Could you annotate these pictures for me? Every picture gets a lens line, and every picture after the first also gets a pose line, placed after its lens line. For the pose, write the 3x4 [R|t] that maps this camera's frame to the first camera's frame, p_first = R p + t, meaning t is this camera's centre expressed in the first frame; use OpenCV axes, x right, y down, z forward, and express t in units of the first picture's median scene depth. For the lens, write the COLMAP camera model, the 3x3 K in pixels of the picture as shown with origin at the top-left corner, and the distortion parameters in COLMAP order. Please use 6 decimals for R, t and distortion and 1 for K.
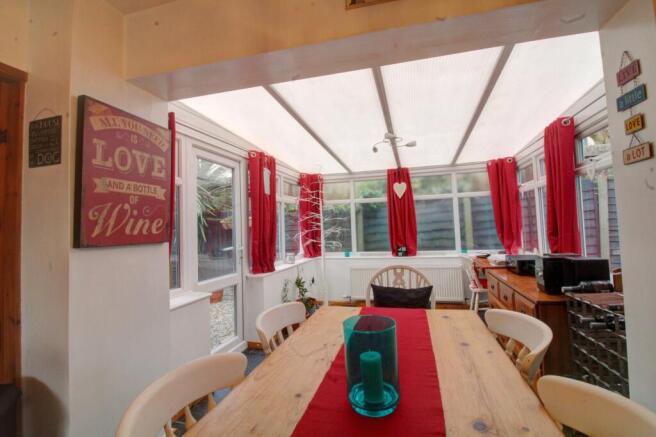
lens RADIAL K [[298.6, 0, 333.8], [0, 298.6, 208.0], [0, 0, 1]] dist [-0.016773, -0.001117]
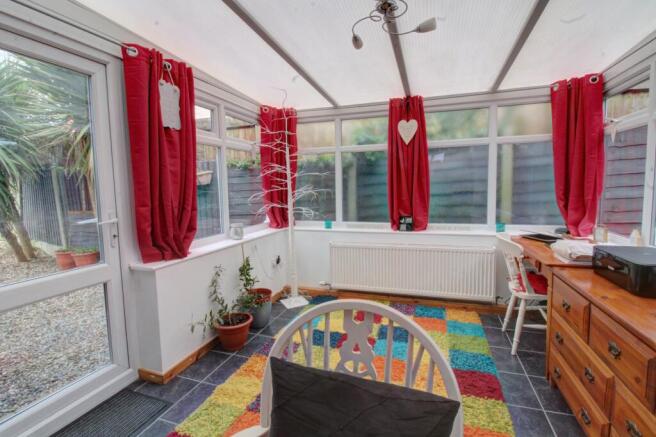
lens RADIAL K [[298.6, 0, 333.8], [0, 298.6, 208.0], [0, 0, 1]] dist [-0.016773, -0.001117]
pose [[0.998618, 0.021821, -0.047805, 0.095916], [-0.015044, 0.990347, 0.137789, 0.019023], [0.050351, -0.136880, 0.989307, 0.322221]]
